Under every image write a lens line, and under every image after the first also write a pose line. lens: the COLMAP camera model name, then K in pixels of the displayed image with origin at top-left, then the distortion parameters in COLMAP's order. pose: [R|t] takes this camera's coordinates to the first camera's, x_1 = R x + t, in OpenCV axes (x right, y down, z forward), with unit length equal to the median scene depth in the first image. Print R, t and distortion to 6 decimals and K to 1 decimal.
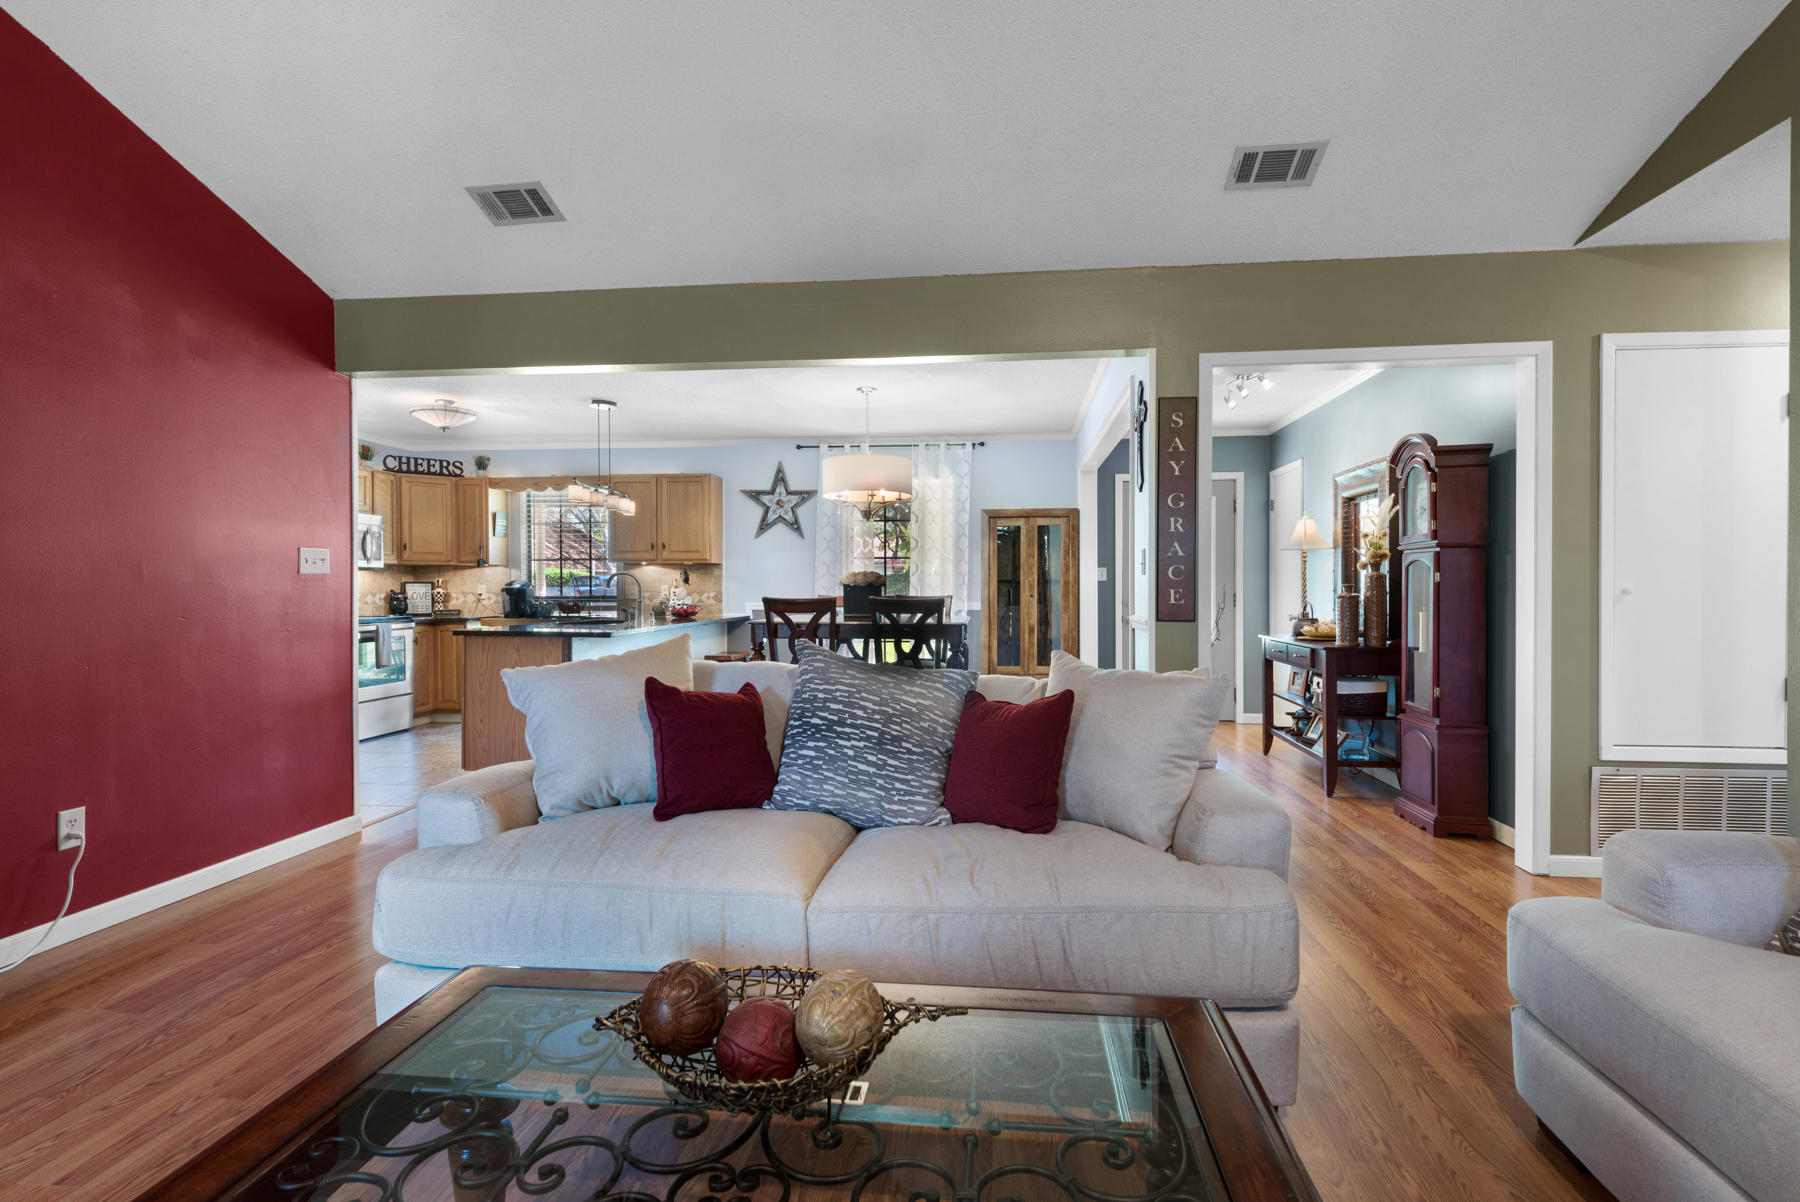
lens RADIAL K [[858.2, 0, 909.4], [0, 858.2, 592.4], [0, 0, 1]] dist [0.015675, -0.004397]
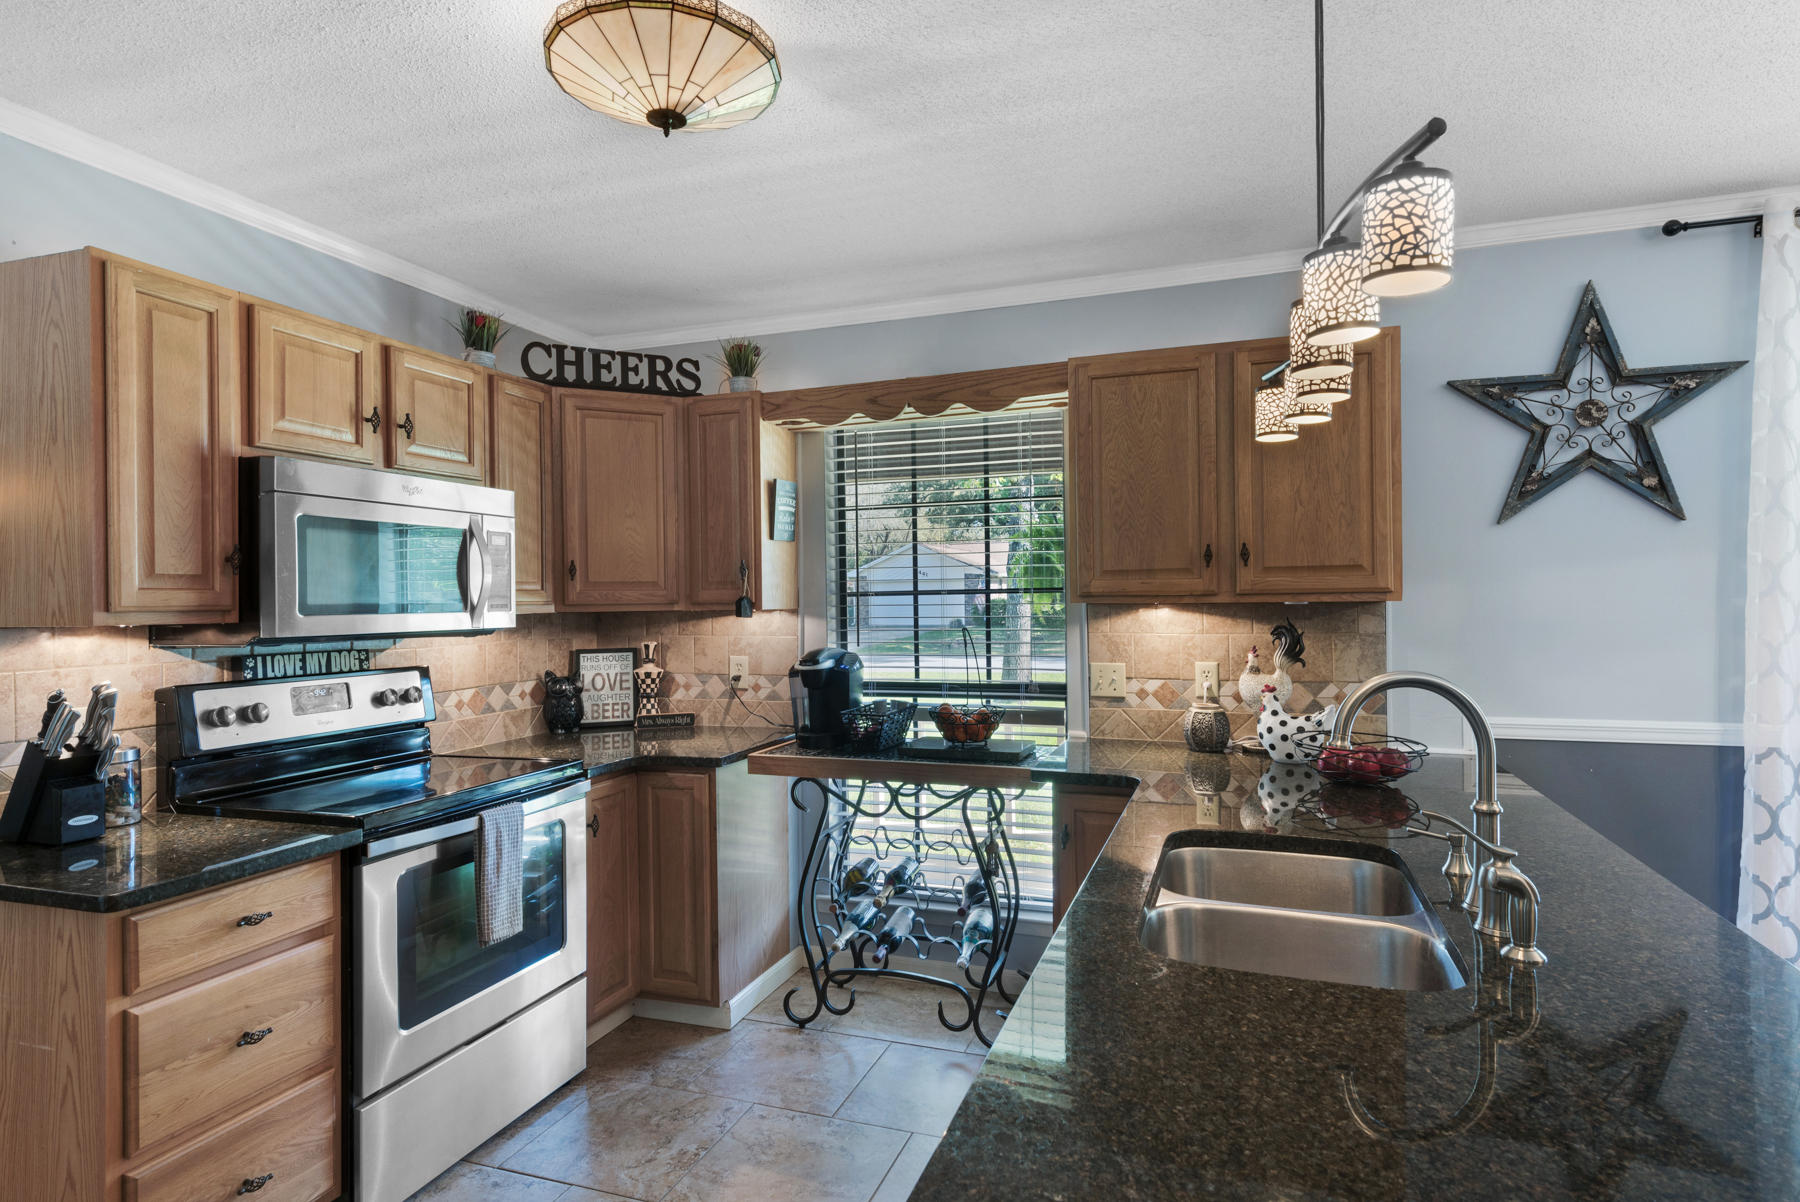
lens RADIAL K [[979.2, 0, 867.4], [0, 979.2, 585.2], [0, 0, 1]] dist [0.026038, -0.017423]
pose [[0.964591, -0.015324, -0.263305, -0.325583], [0.011683, 0.999813, -0.015390, -0.036876], [0.263491, 0.011769, 0.964590, 0.583062]]
